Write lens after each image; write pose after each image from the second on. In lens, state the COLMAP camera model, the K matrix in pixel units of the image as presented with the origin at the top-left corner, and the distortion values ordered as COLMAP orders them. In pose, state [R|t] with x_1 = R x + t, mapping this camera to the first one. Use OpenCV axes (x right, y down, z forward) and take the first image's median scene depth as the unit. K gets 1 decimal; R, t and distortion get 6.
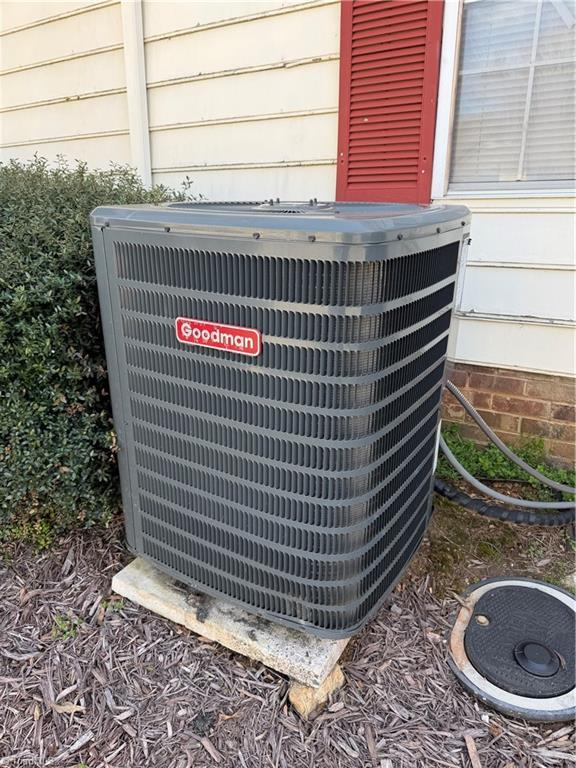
lens RADIAL K [[541.5, 0, 290.6], [0, 541.5, 385.3], [0, 0, 1]] dist [0.079807, -0.101696]
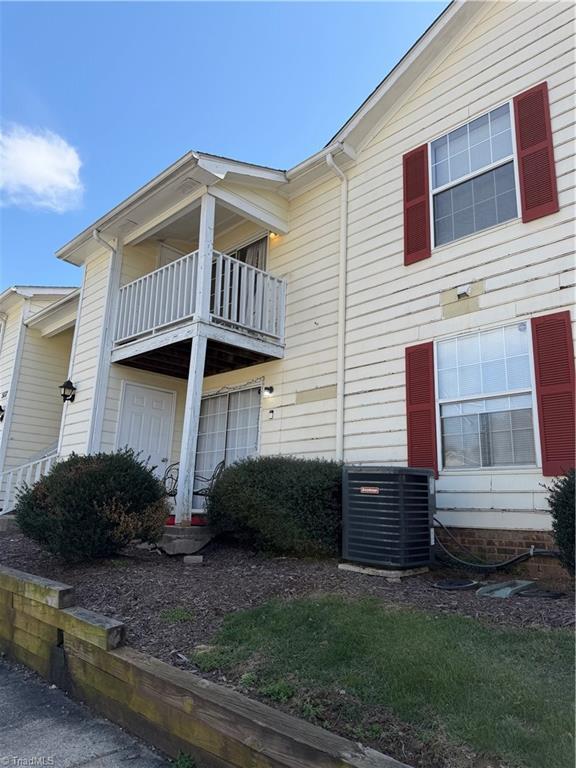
lens RADIAL K [[541.5, 0, 290.6], [0, 541.5, 385.3], [0, 0, 1]] dist [0.079807, -0.101696]
pose [[0.971578, -0.028230, -0.235031, 0.228573], [-0.096287, 0.859889, -0.501318, 1.062335], [0.216253, 0.509700, 0.832731, -2.435573]]
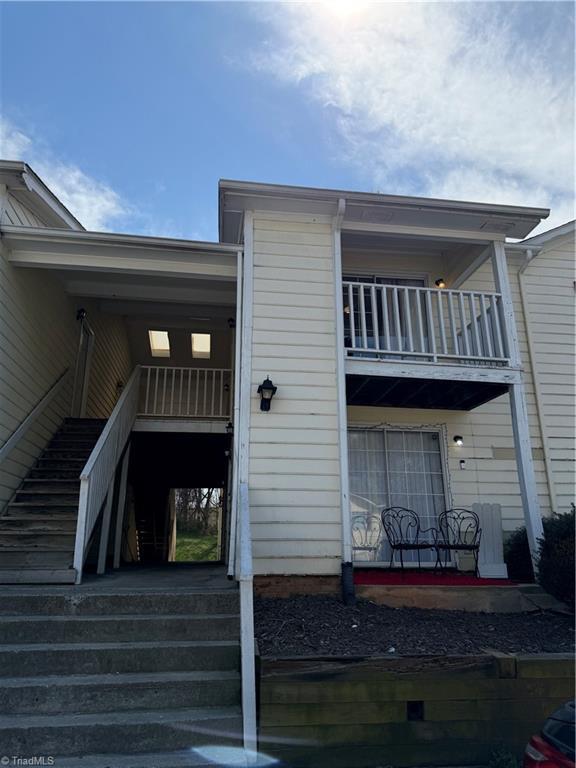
lens RADIAL K [[541.5, 0, 290.6], [0, 541.5, 385.3], [0, 0, 1]] dist [0.079807, -0.101696]
pose [[0.773829, 0.182433, 0.606554, -5.687897], [0.190582, 0.846184, -0.497646, 0.387280], [-0.604043, 0.500691, 0.620033, -0.683224]]
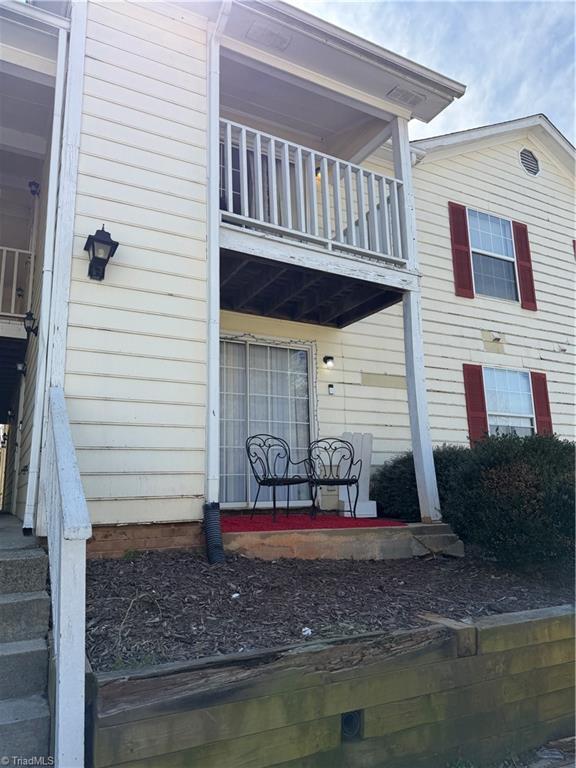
lens RADIAL K [[541.5, 0, 290.6], [0, 541.5, 385.3], [0, 0, 1]] dist [0.079807, -0.101696]
pose [[0.503920, 0.159779, 0.848843, -5.041415], [0.275571, 0.901645, -0.333312, 0.098503], [-0.818612, 0.401879, 0.410326, 0.372658]]
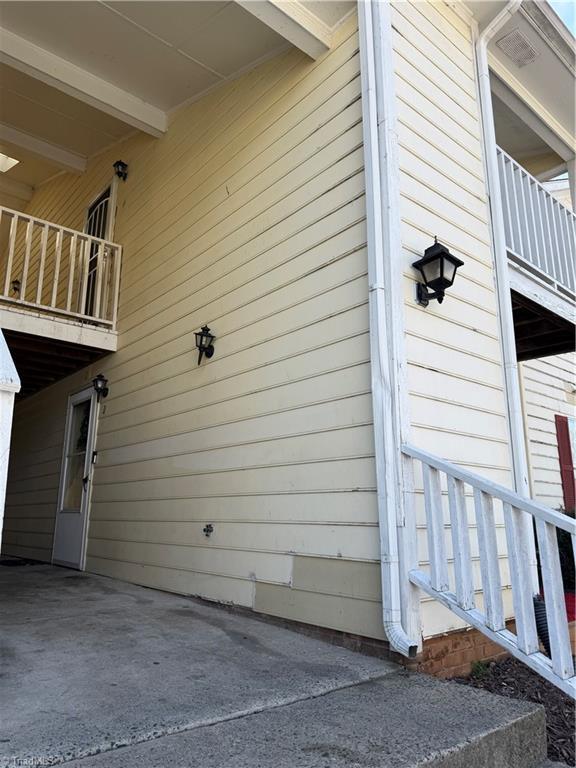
lens RADIAL K [[541.5, 0, 290.6], [0, 541.5, 385.3], [0, 0, 1]] dist [0.079807, -0.101696]
pose [[0.309128, 0.224205, 0.924214, -5.343123], [0.275513, 0.909026, -0.312673, -0.691020], [-0.910238, 0.351289, 0.219234, 2.079767]]
